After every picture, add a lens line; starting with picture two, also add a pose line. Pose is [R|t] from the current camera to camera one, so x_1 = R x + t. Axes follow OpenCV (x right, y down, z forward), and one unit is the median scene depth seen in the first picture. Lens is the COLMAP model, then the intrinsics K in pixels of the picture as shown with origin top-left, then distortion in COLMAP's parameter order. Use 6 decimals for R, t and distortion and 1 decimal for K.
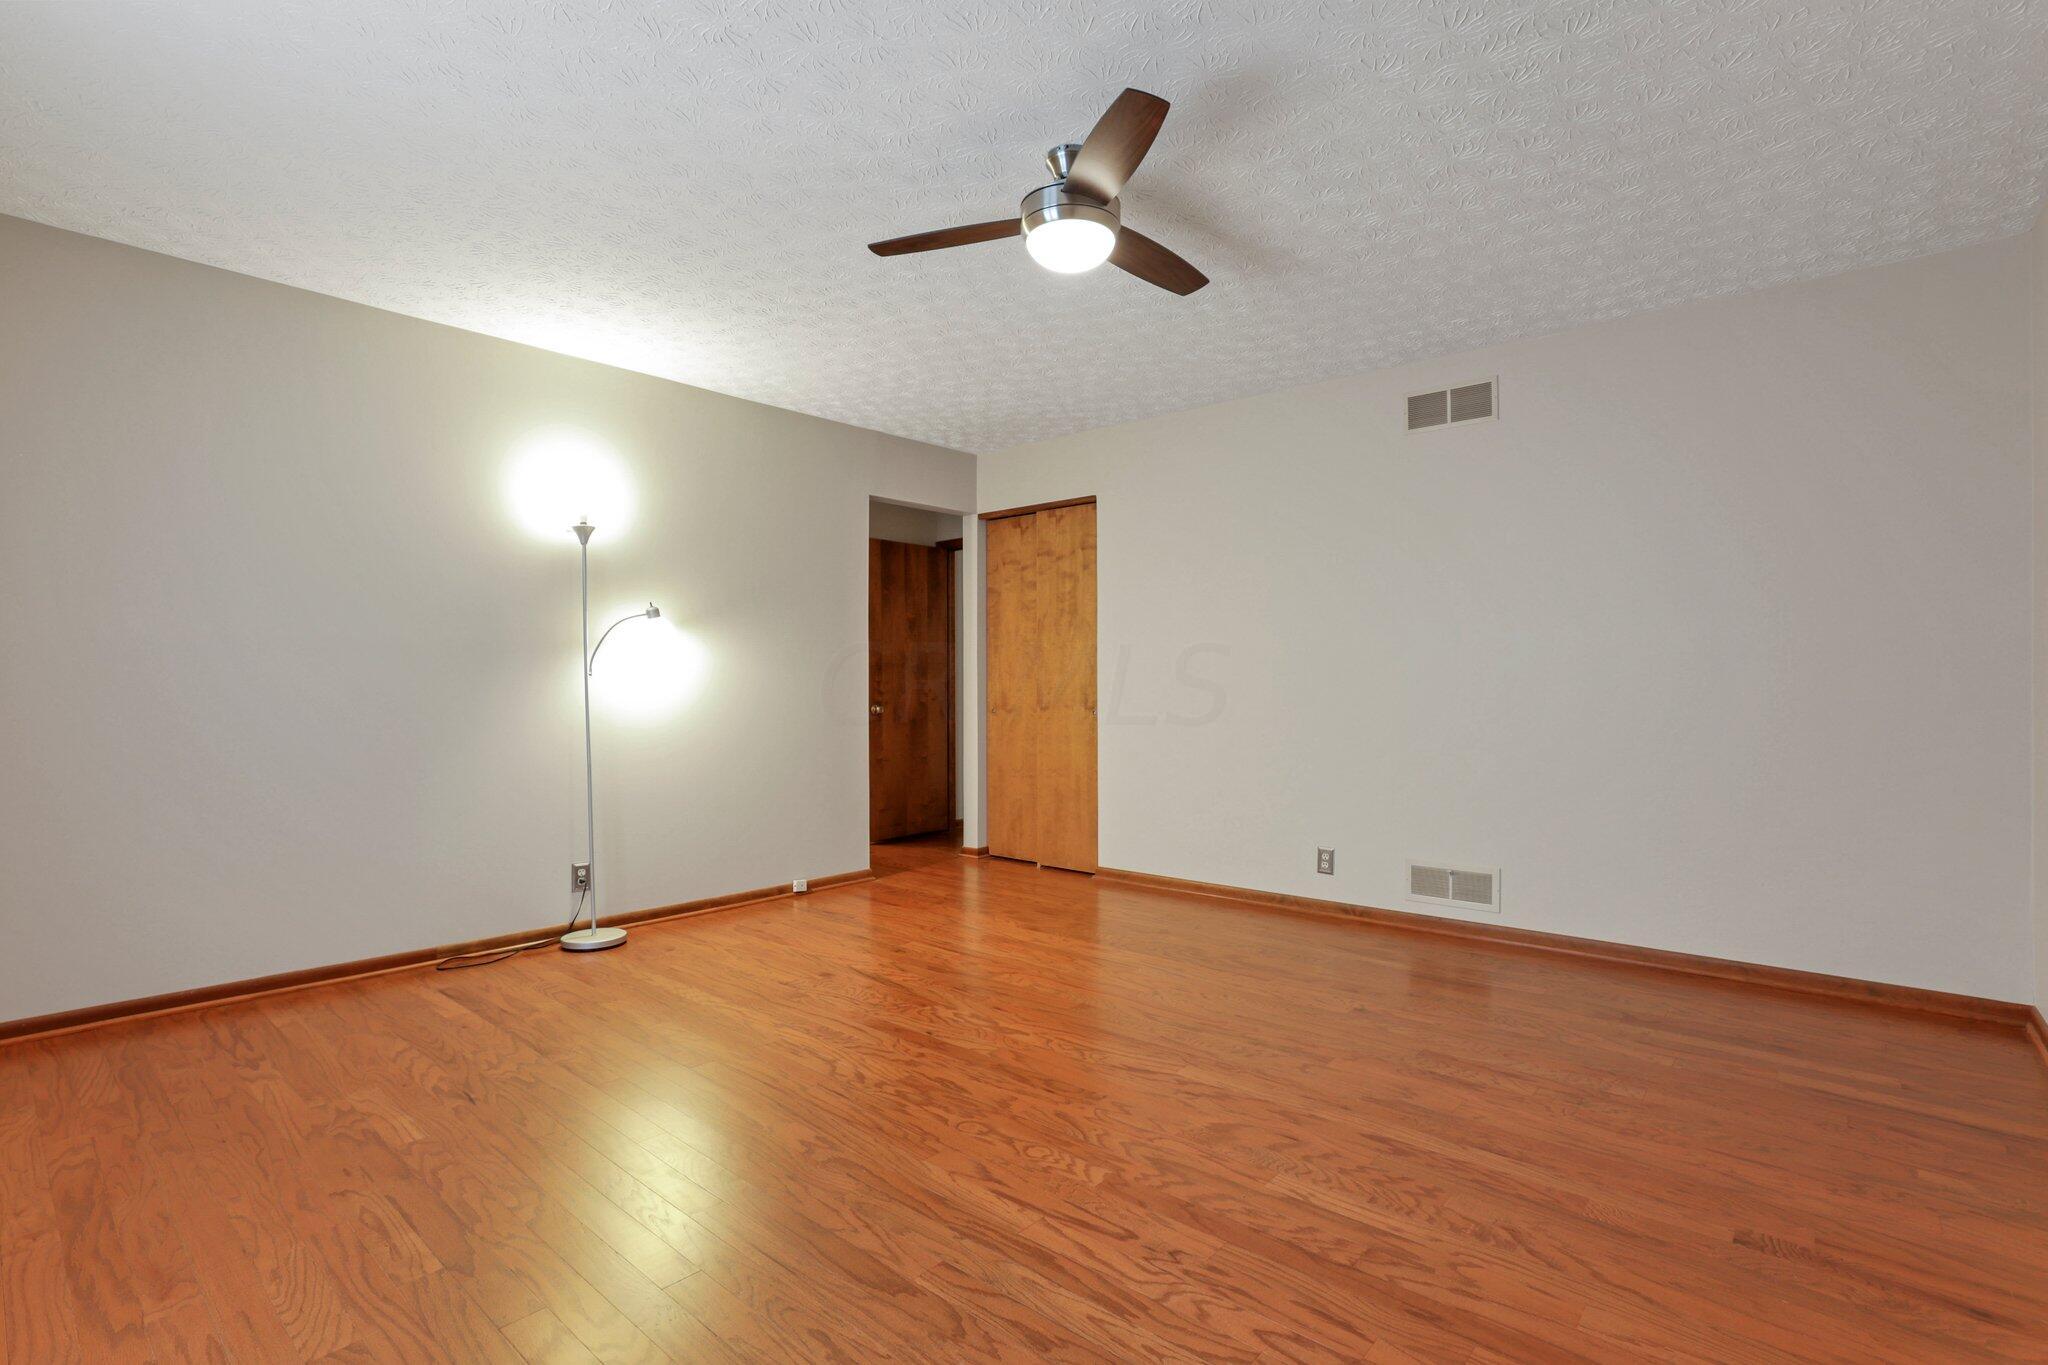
lens RADIAL K [[949.5, 0, 1014.3], [0, 949.5, 690.4], [0, 0, 1]] dist [-0.040632, 0.000469]
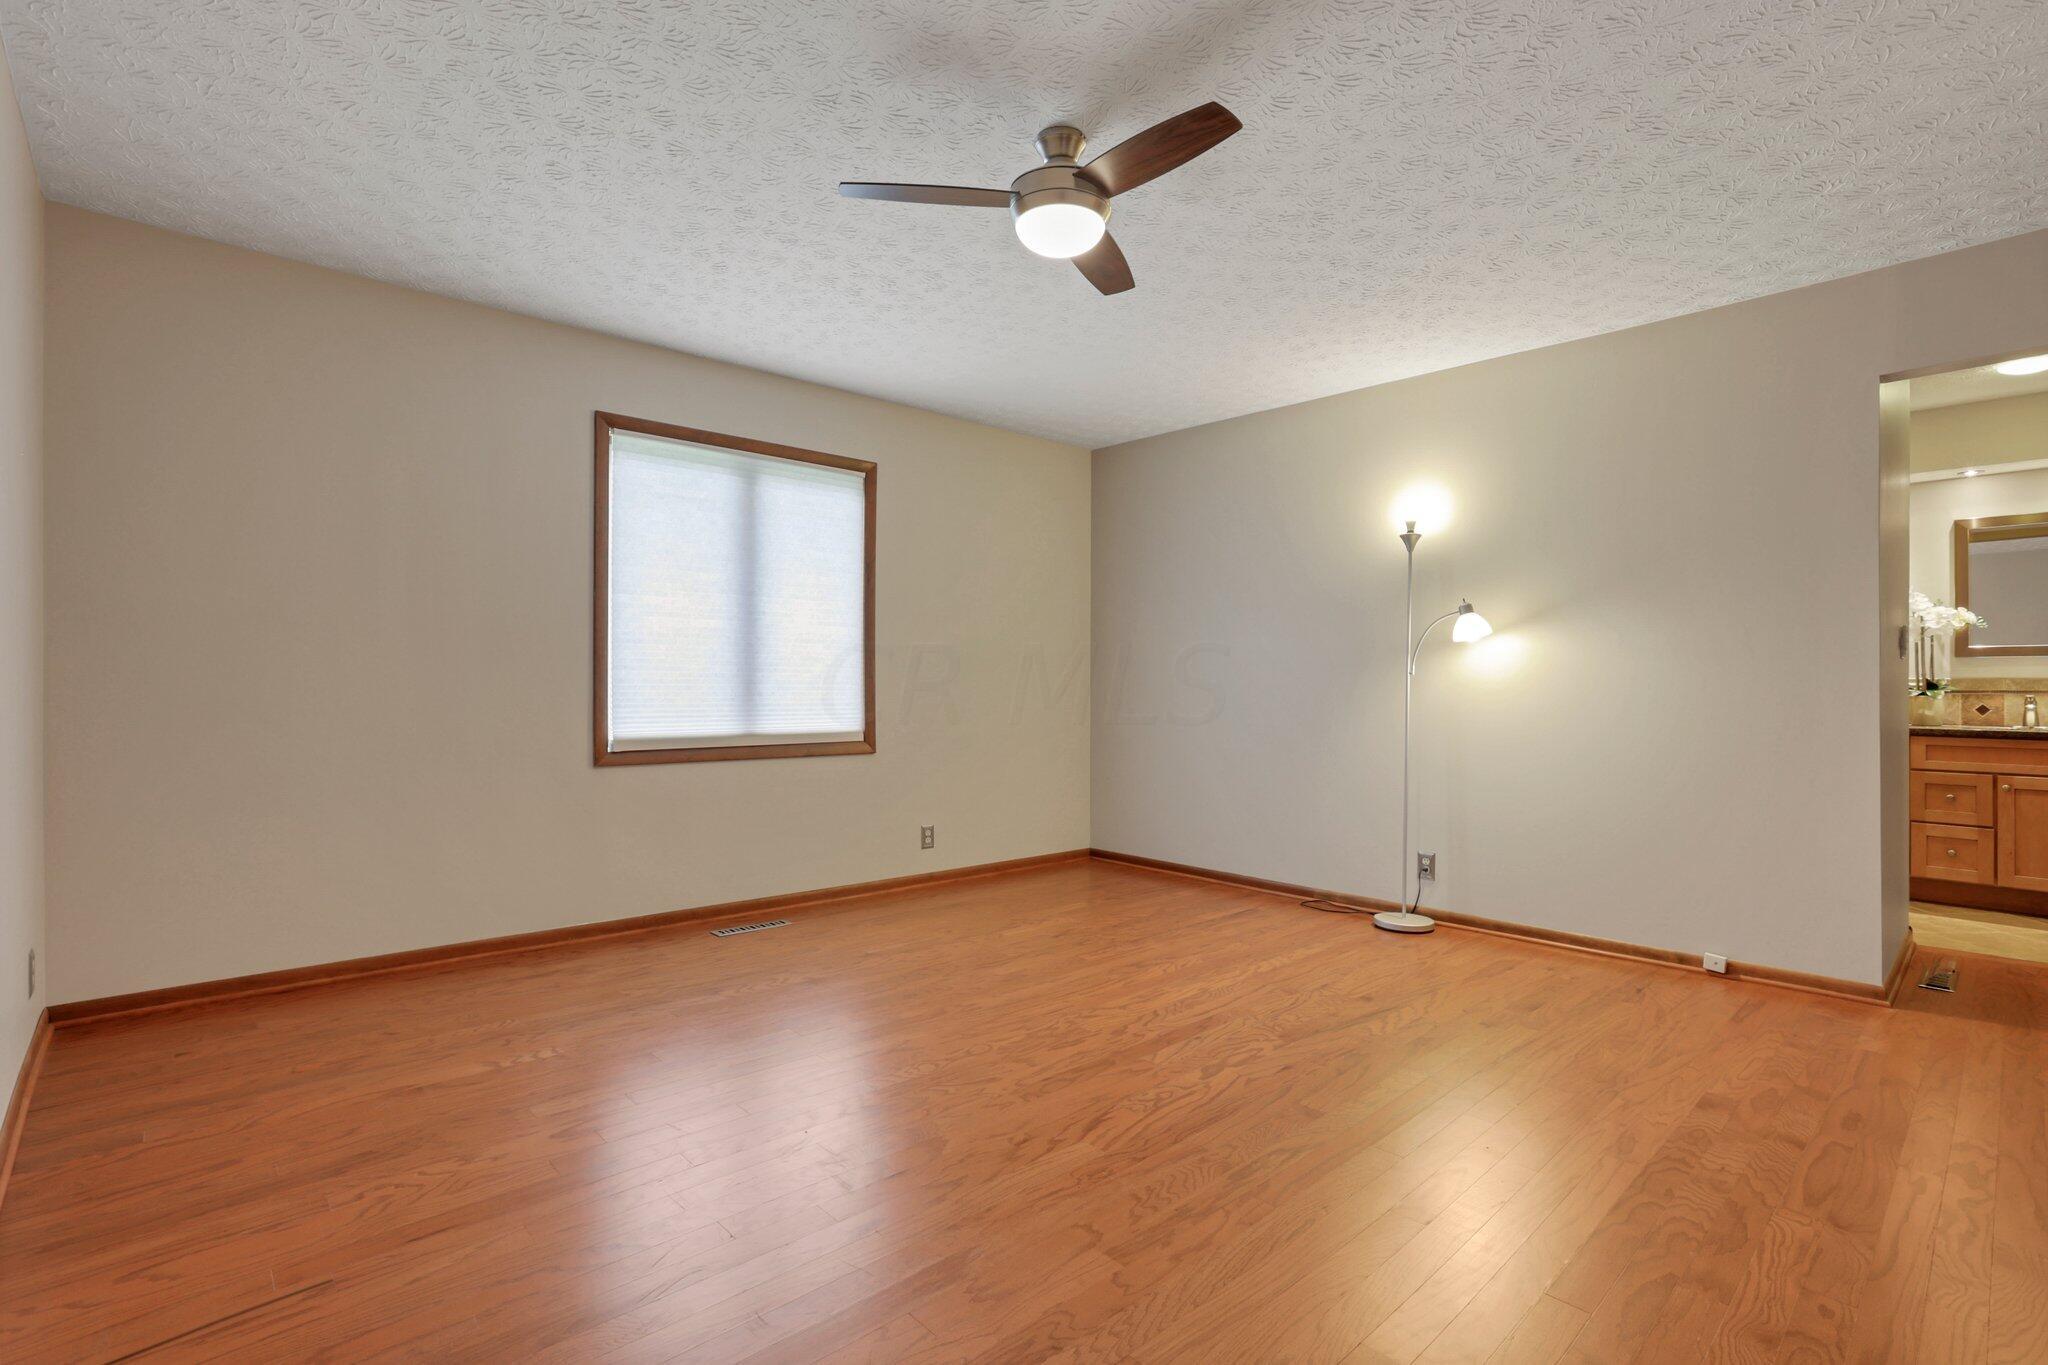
lens RADIAL K [[949.5, 0, 1014.3], [0, 949.5, 690.4], [0, 0, 1]] dist [-0.040632, 0.000469]
pose [[-0.086192, 0.008971, -0.996238, 0.879431], [-0.015818, 0.999821, 0.010372, -0.001843], [0.996153, 0.016652, -0.086034, 0.880010]]
